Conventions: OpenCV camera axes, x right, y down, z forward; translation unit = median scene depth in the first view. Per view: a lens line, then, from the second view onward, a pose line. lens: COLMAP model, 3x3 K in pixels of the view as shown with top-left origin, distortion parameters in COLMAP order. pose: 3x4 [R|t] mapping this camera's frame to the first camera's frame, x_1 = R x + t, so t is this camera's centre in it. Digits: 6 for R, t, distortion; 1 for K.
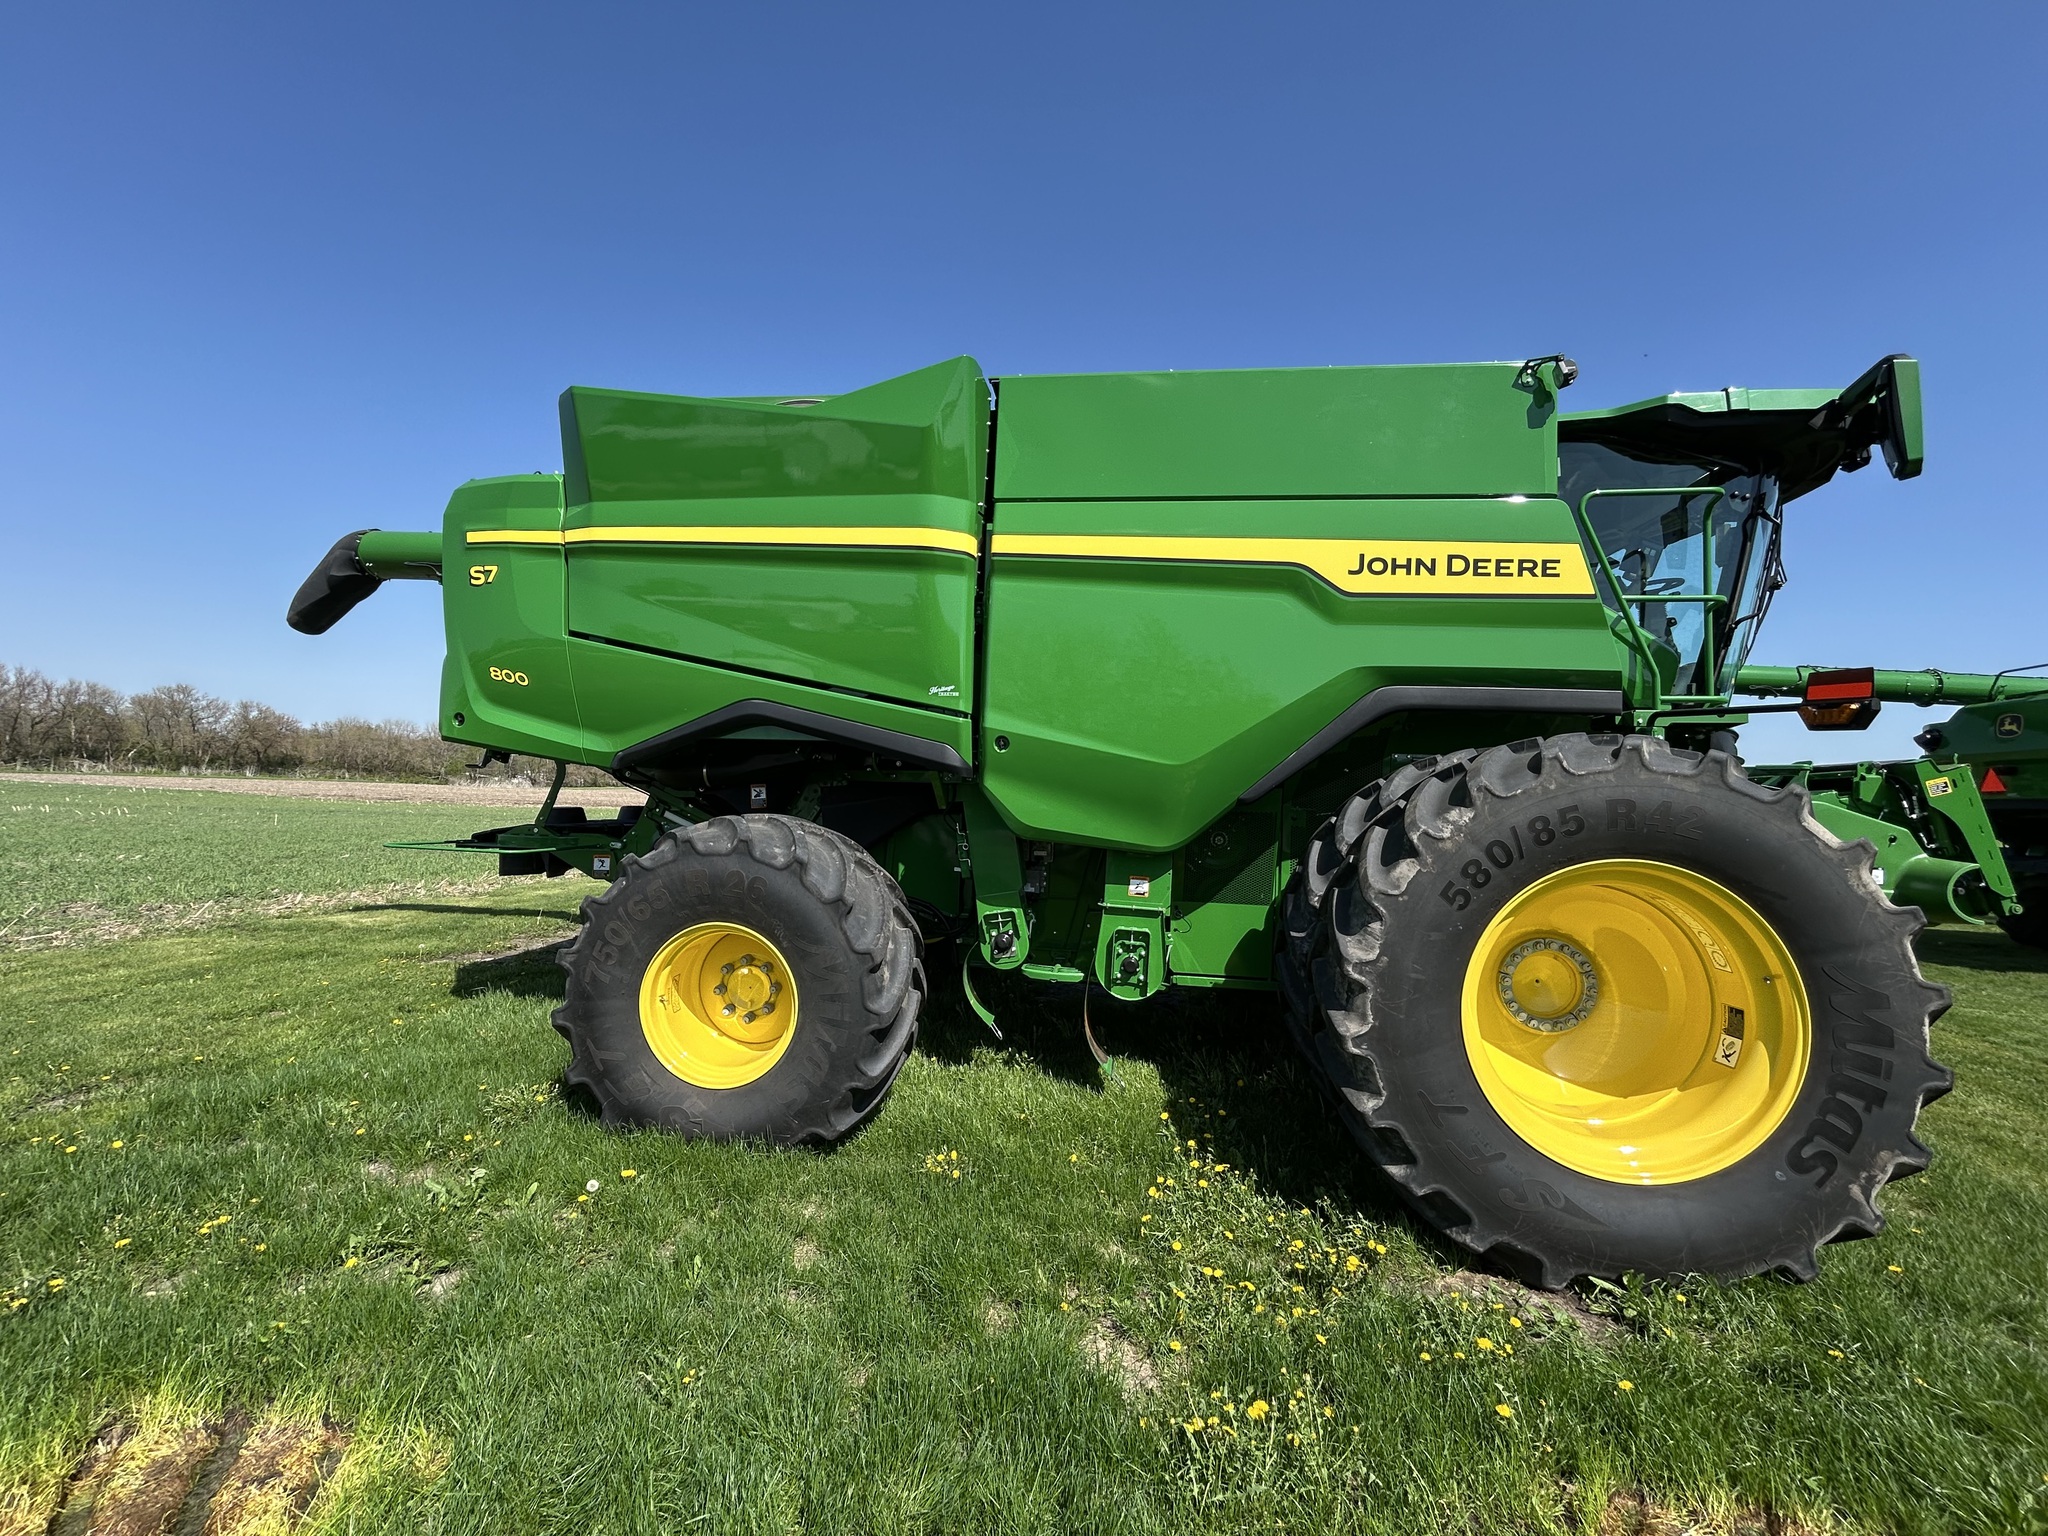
lens RADIAL K [[835.4, 0, 1020.0], [0, 835.4, 766.6], [0, 0, 1]] dist [-0.006690, 0.004641]
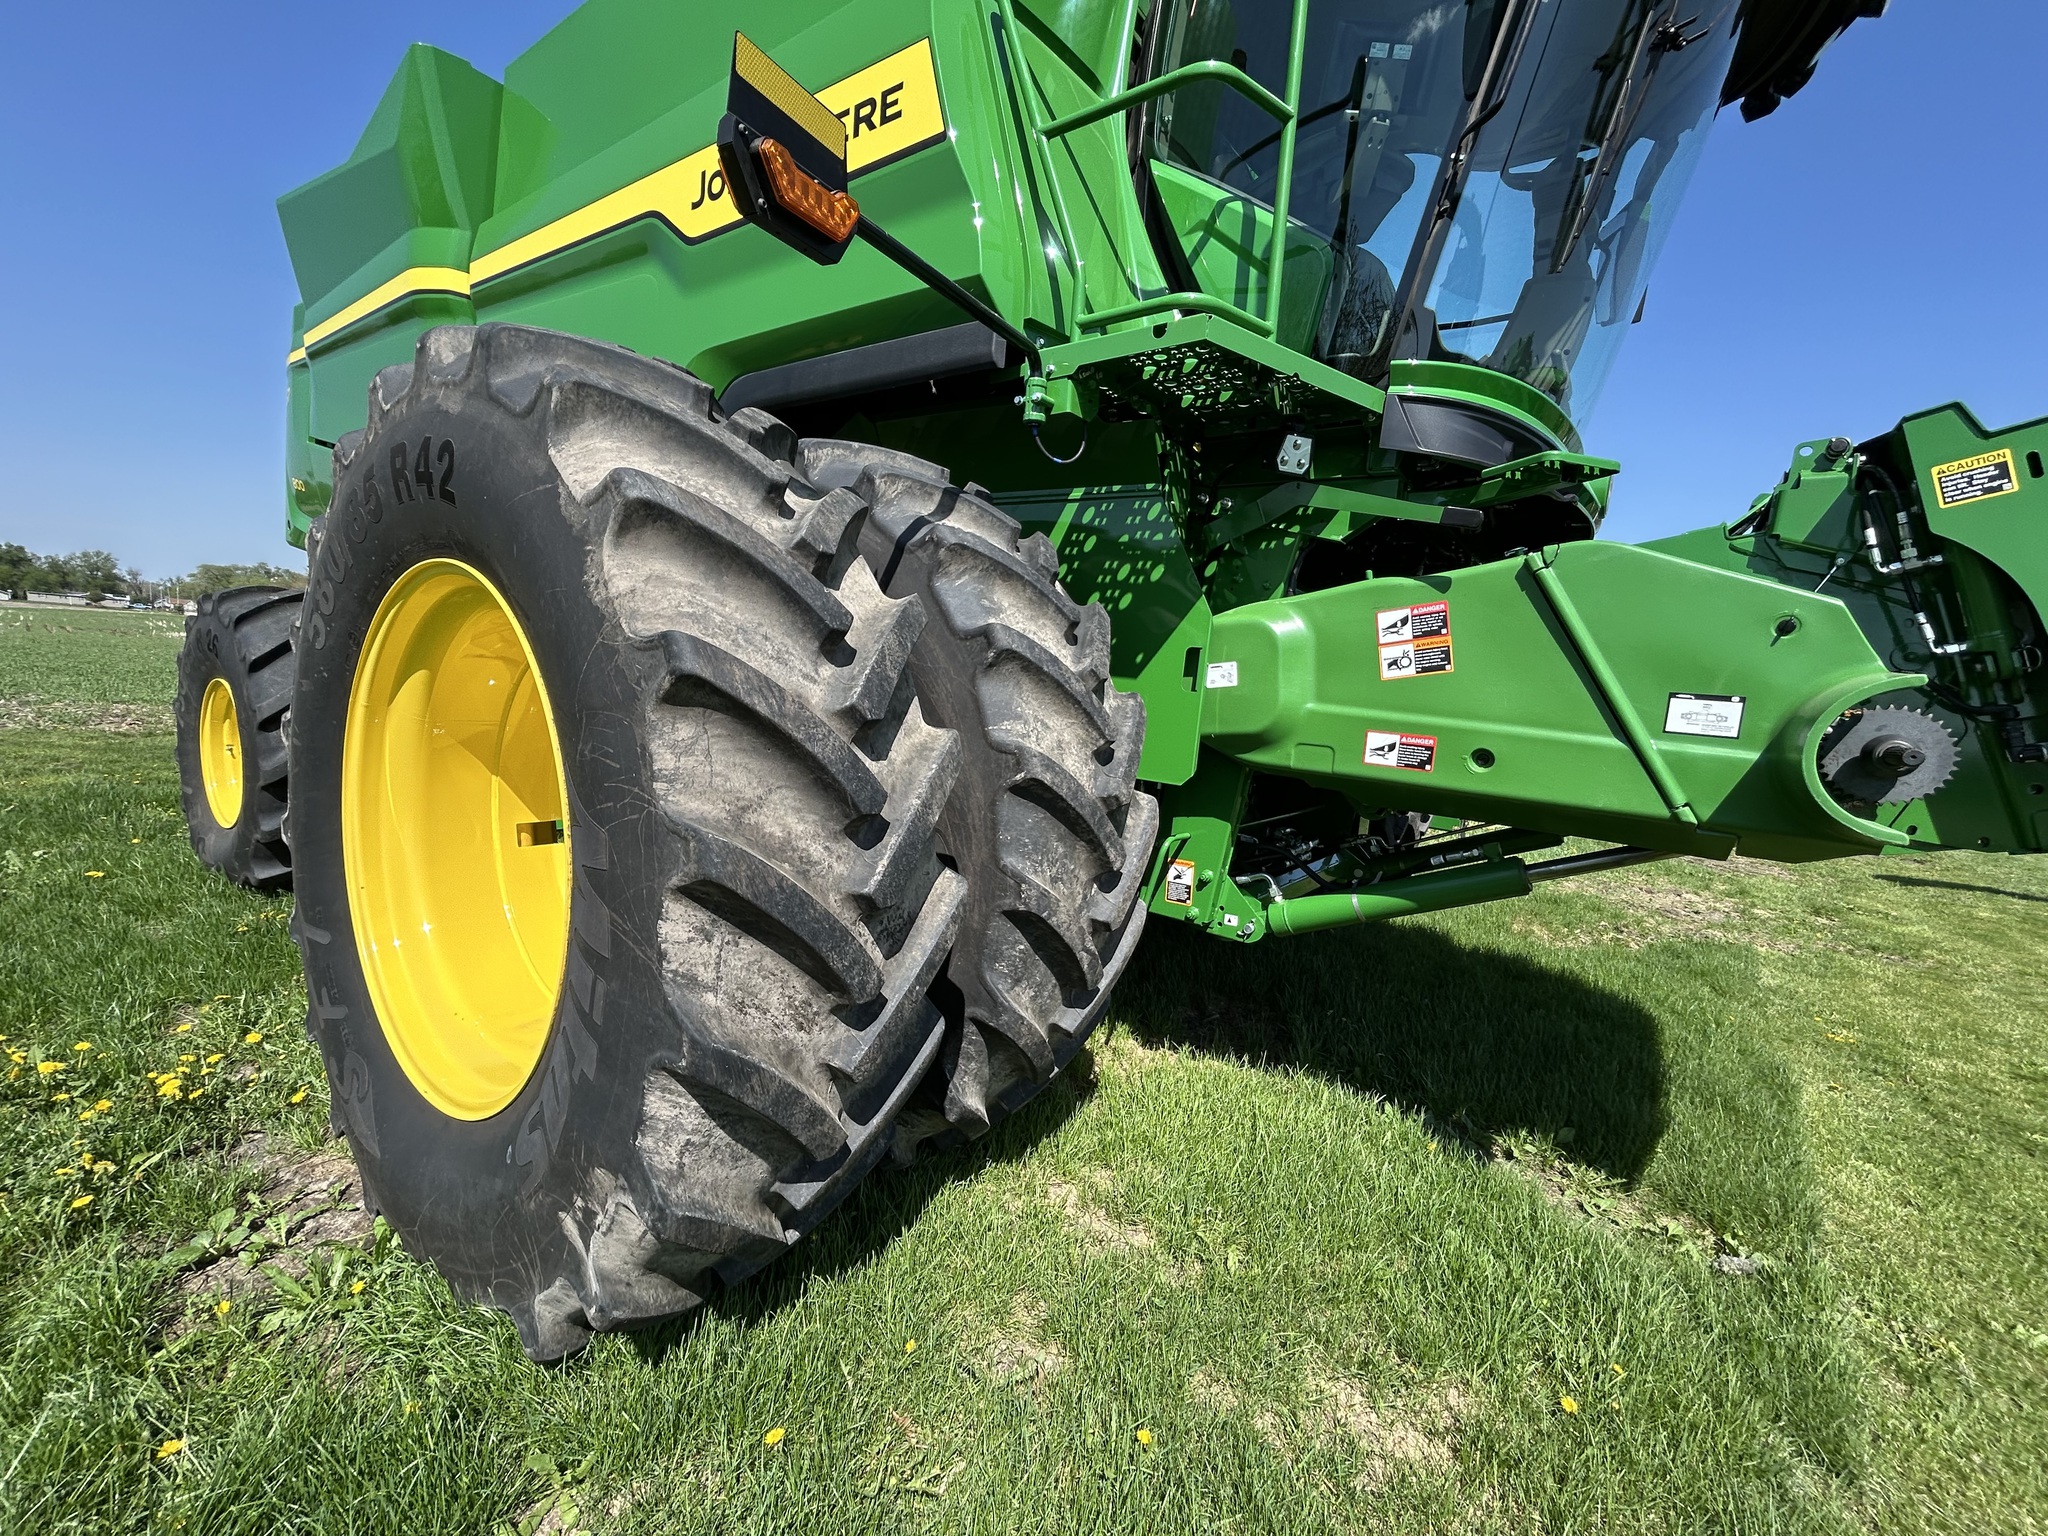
lens RADIAL K [[834.0, 0, 1018.3], [0, 834.0, 767.7], [0, 0, 1]] dist [0.000072, -0.000109]
pose [[0.871465, 0.087203, -0.482643, 0.992547], [-0.031231, 0.991936, 0.122829, 0.124910], [0.489462, -0.091968, 0.867161, 0.509353]]
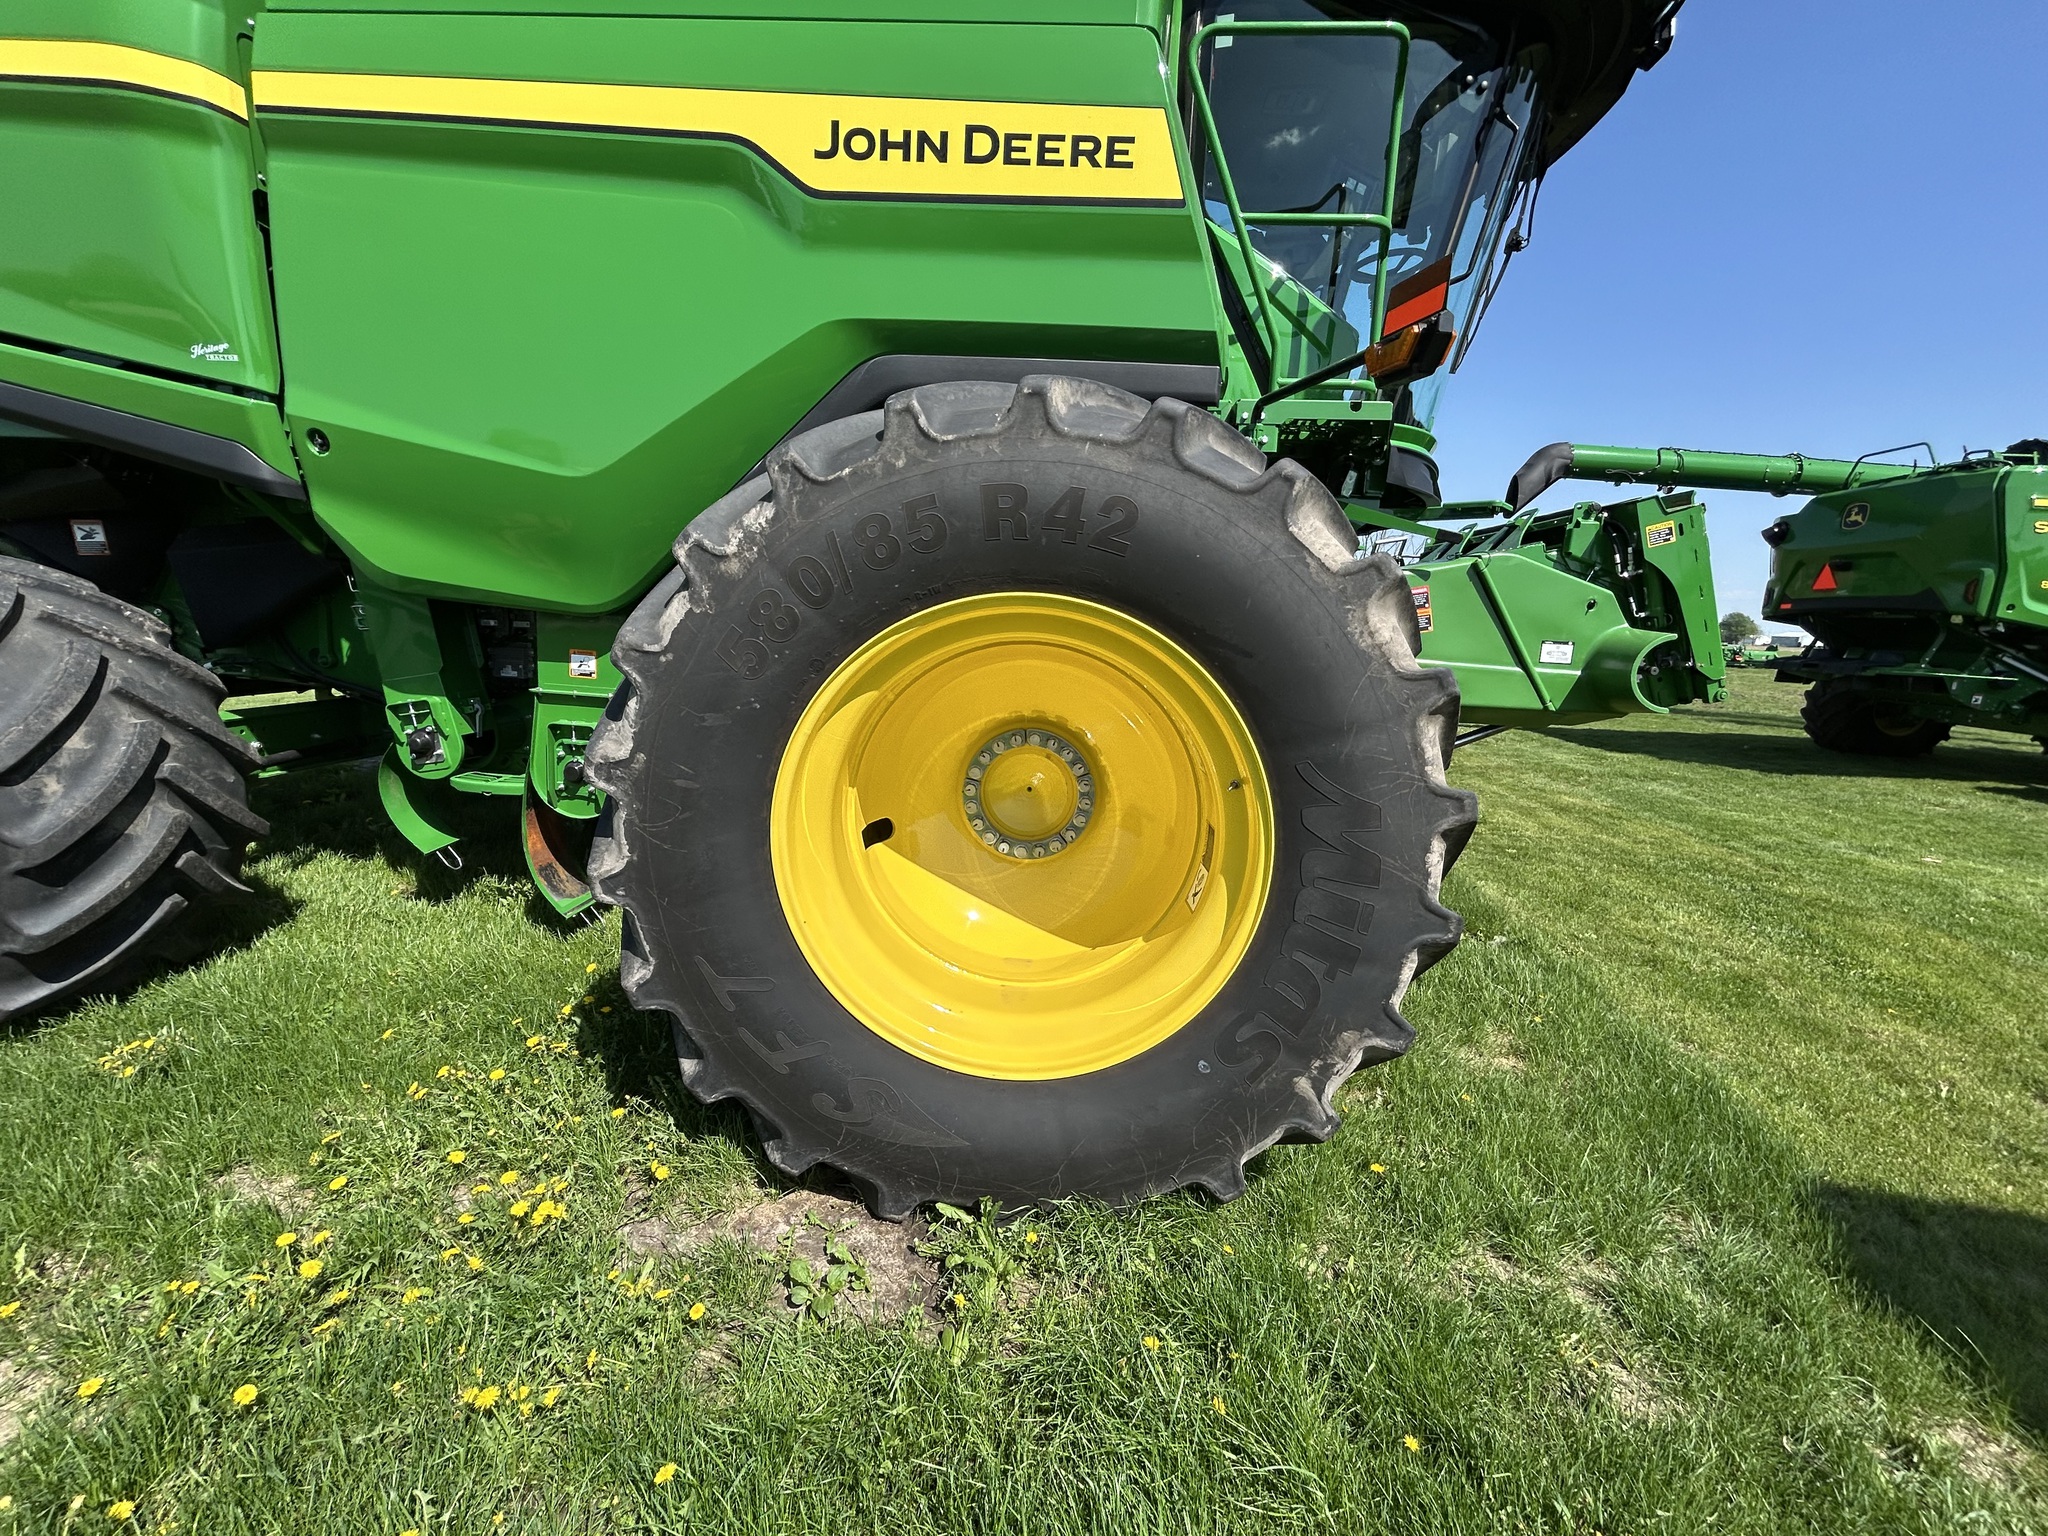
lens RADIAL K [[835.4, 0, 1020.0], [0, 835.4, 766.6], [0, 0, 1]] dist [-0.006690, 0.004641]
pose [[0.997151, -0.005989, 0.075195, 0.499894], [-0.010729, 0.975446, 0.219975, 0.074678], [-0.074666, -0.220155, 0.972603, 0.285750]]
